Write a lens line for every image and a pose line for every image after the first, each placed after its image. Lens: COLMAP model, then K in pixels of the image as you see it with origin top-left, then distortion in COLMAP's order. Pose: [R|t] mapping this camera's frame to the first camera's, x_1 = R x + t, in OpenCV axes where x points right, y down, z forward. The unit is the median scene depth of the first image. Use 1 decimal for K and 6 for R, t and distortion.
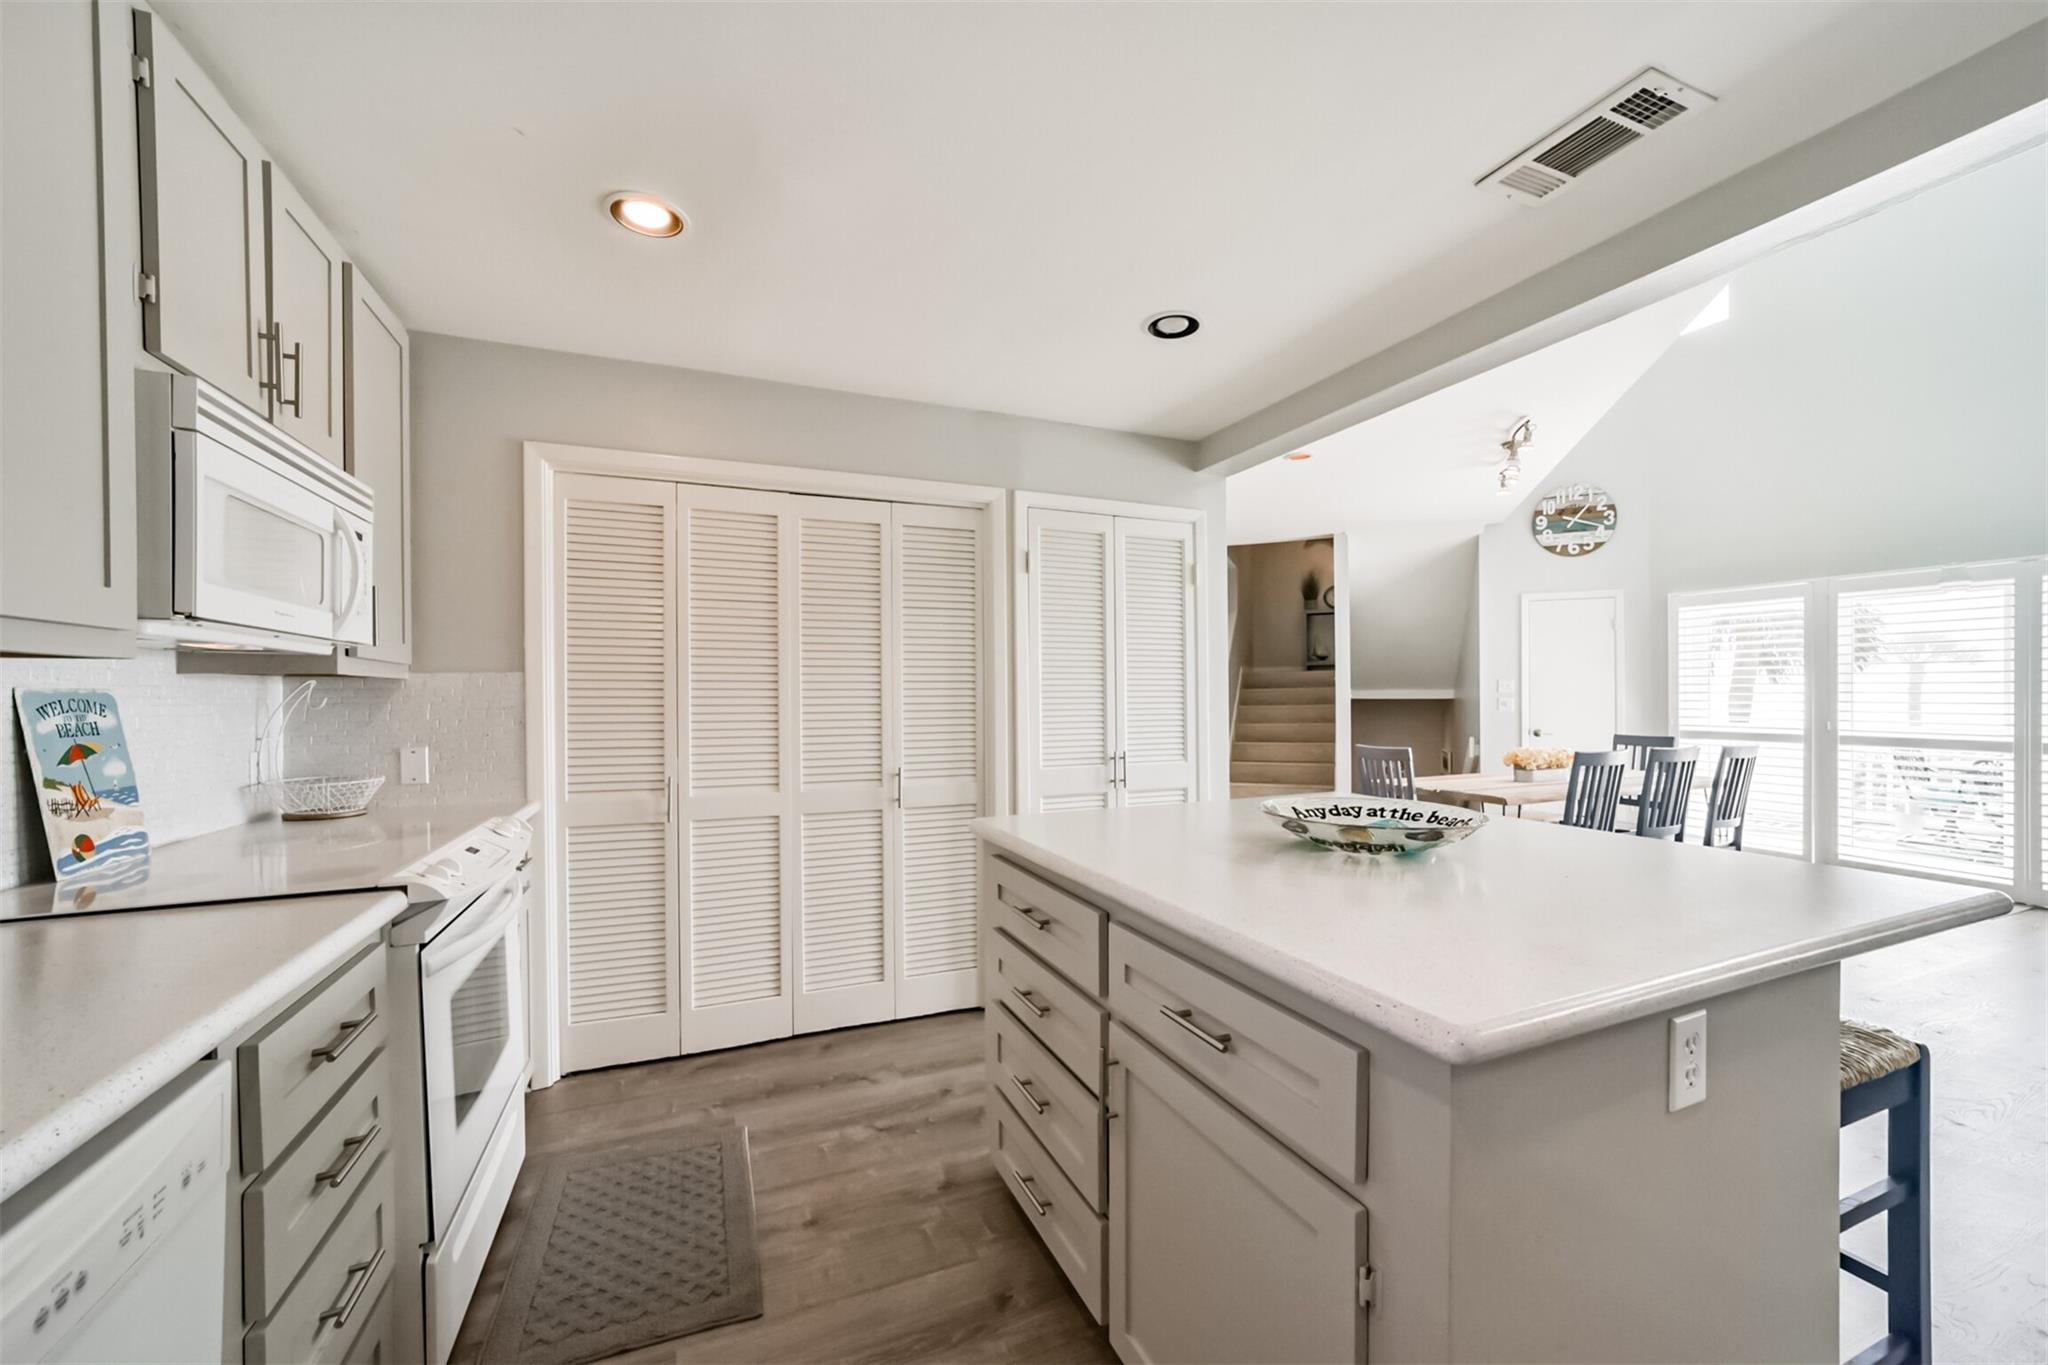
lens RADIAL K [[796.8, 0, 1029.0], [0, 796.8, 701.3], [0, 0, 1]] dist [-0.024409, 0.010409]
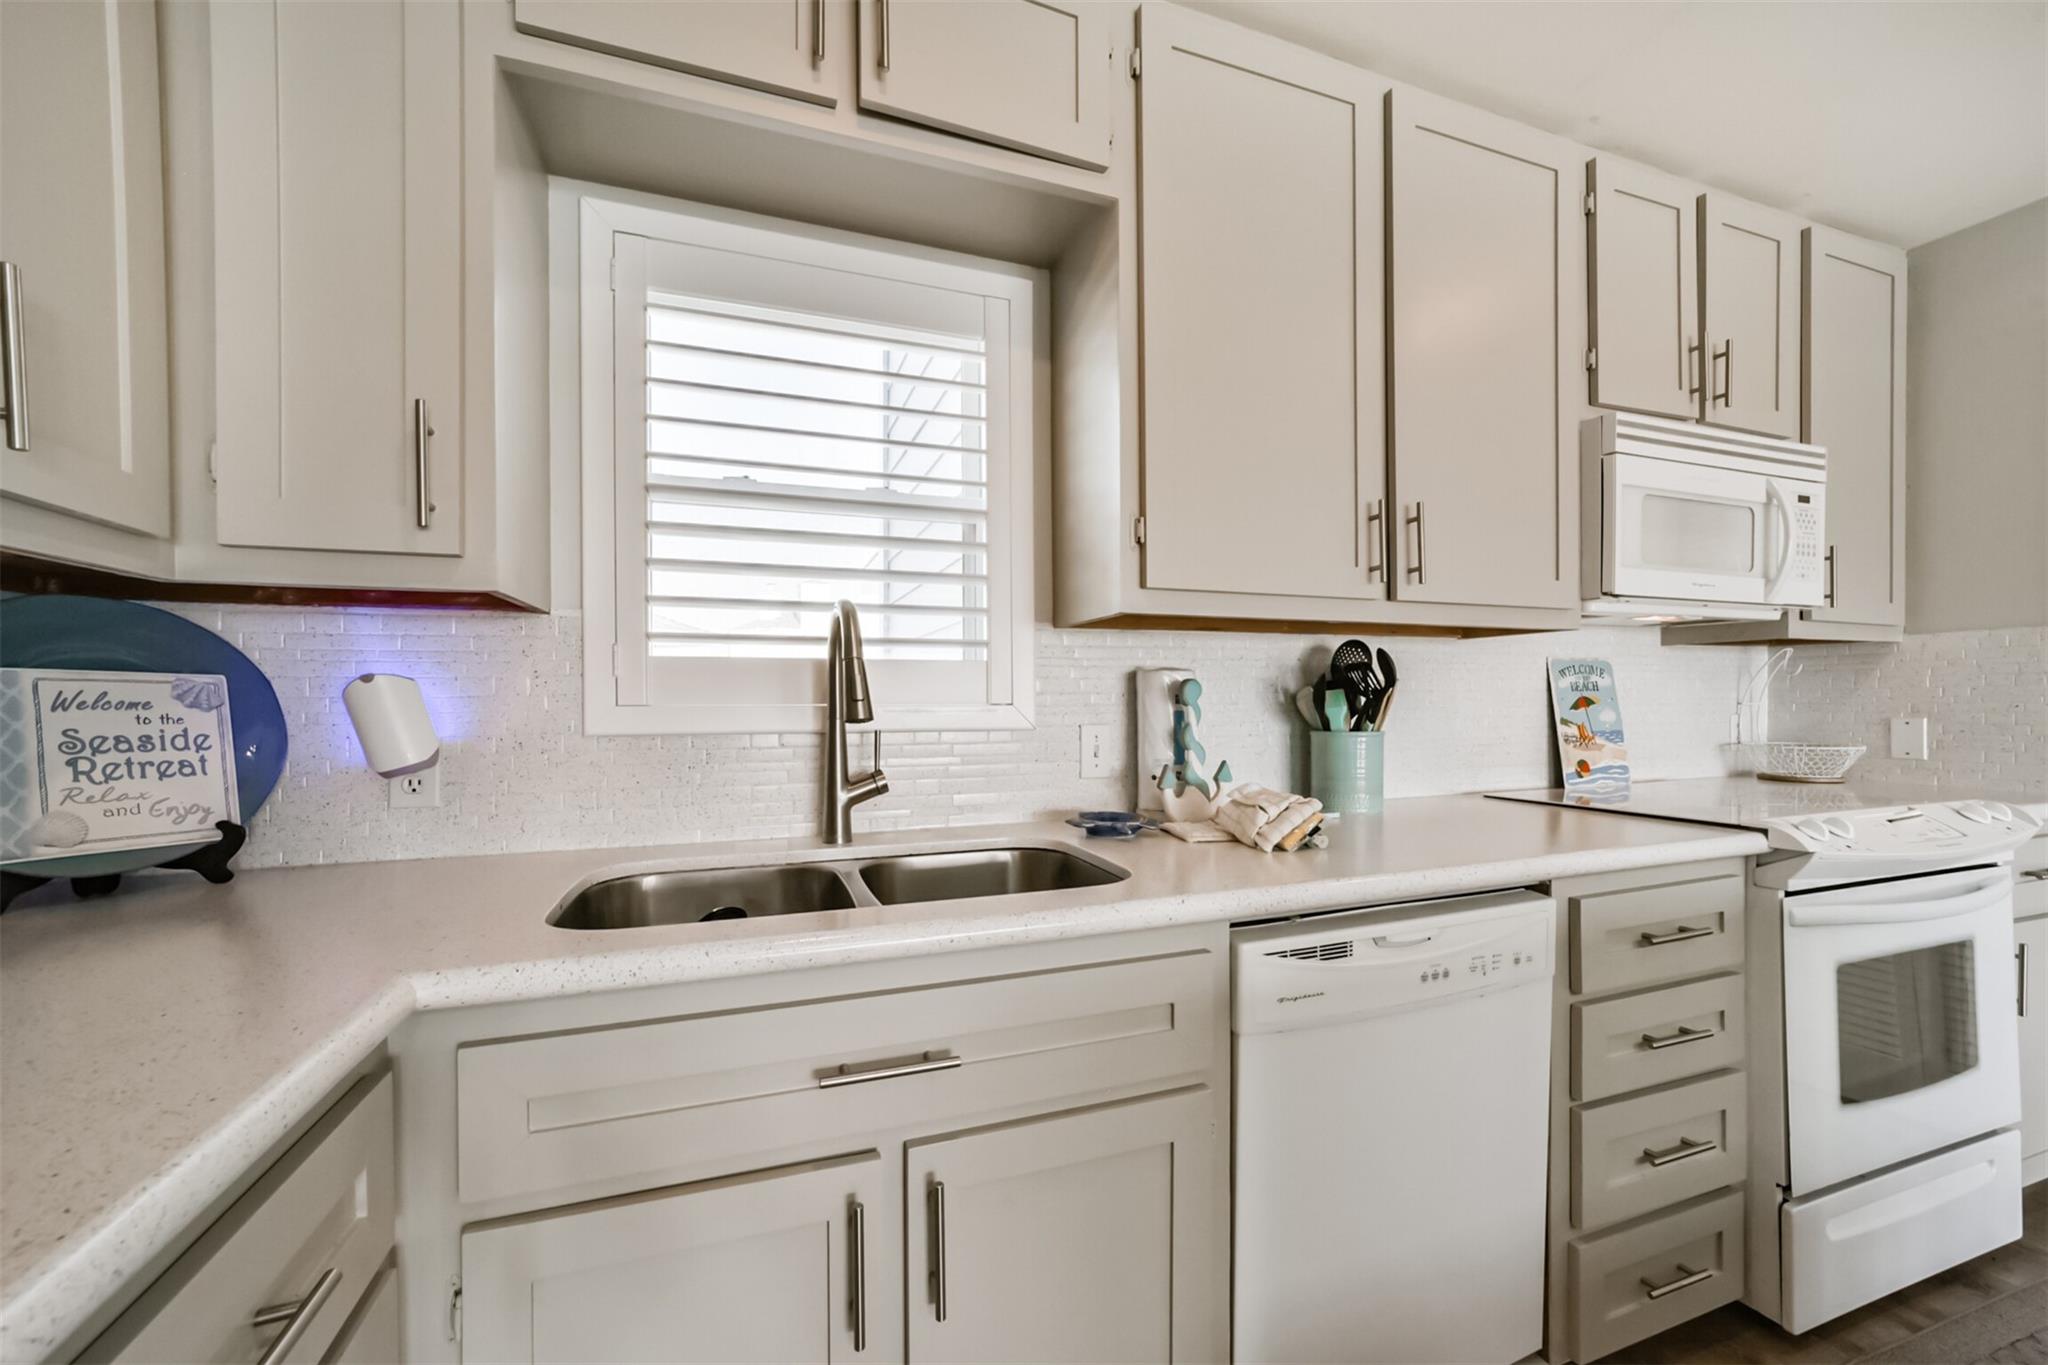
lens RADIAL K [[789.4, 0, 1027.1], [0, 789.4, 707.1], [0, 0, 1]] dist [-0.023493, 0.009703]
pose [[-0.055517, 0.015289, -0.998341, 0.234322], [-0.000201, 0.999883, 0.015324, 0.047871], [0.998458, 0.001052, -0.055508, 0.069126]]
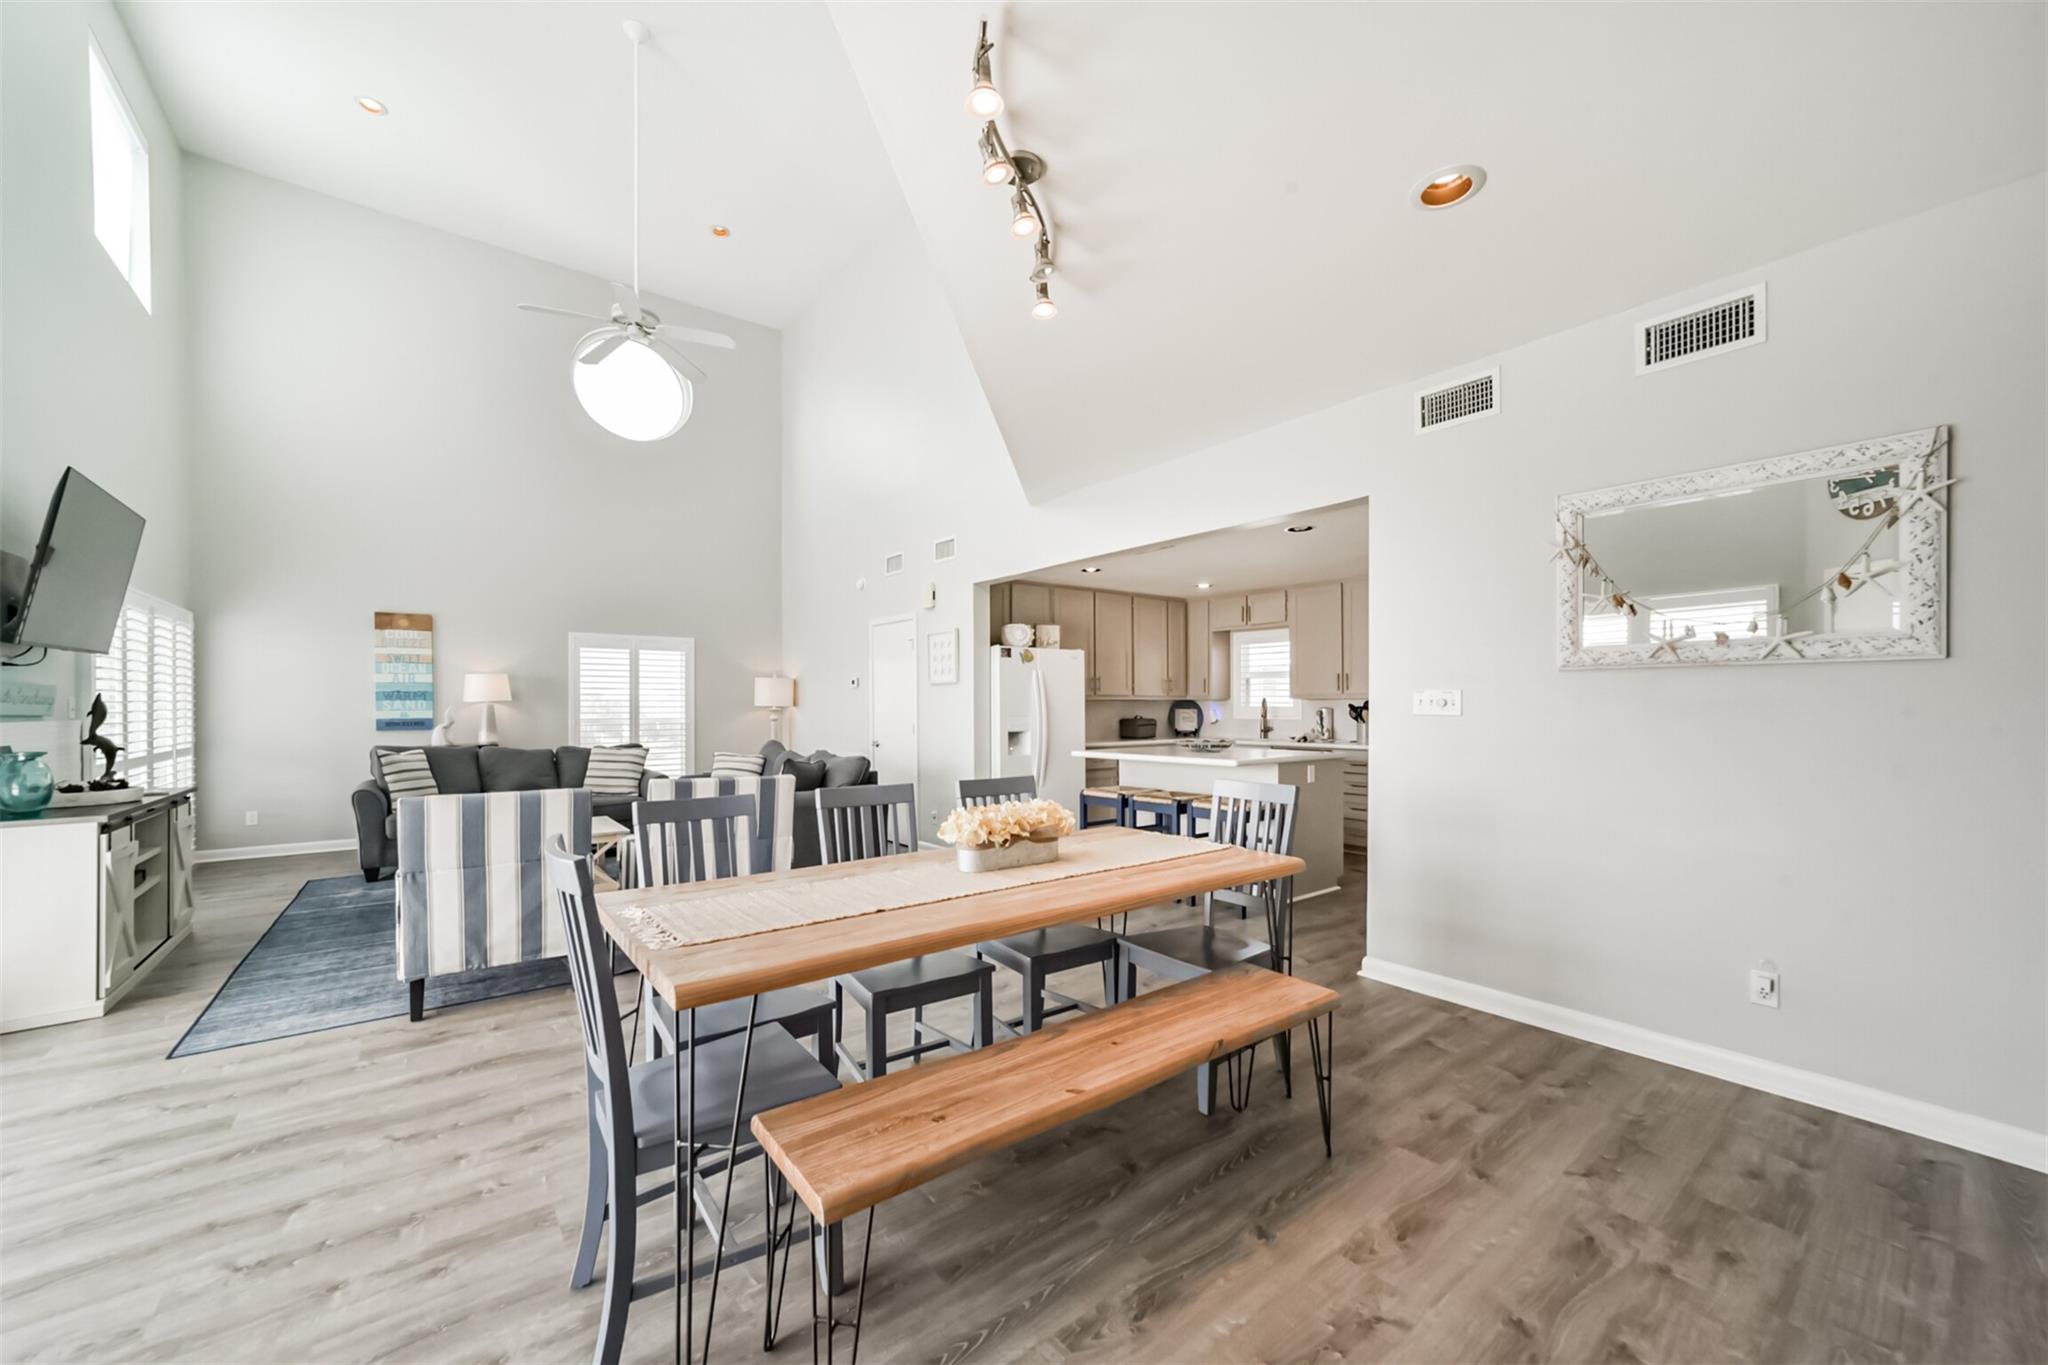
lens RADIAL K [[783.4, 0, 1030.4], [0, 783.4, 697.8], [0, 0, 1]] dist [-0.022309, 0.009908]
pose [[-0.963288, 0.004336, -0.268435, 2.060967], [0.005093, 0.999985, -0.002123, -0.040767], [0.268422, -0.003412, -0.963295, 4.063029]]
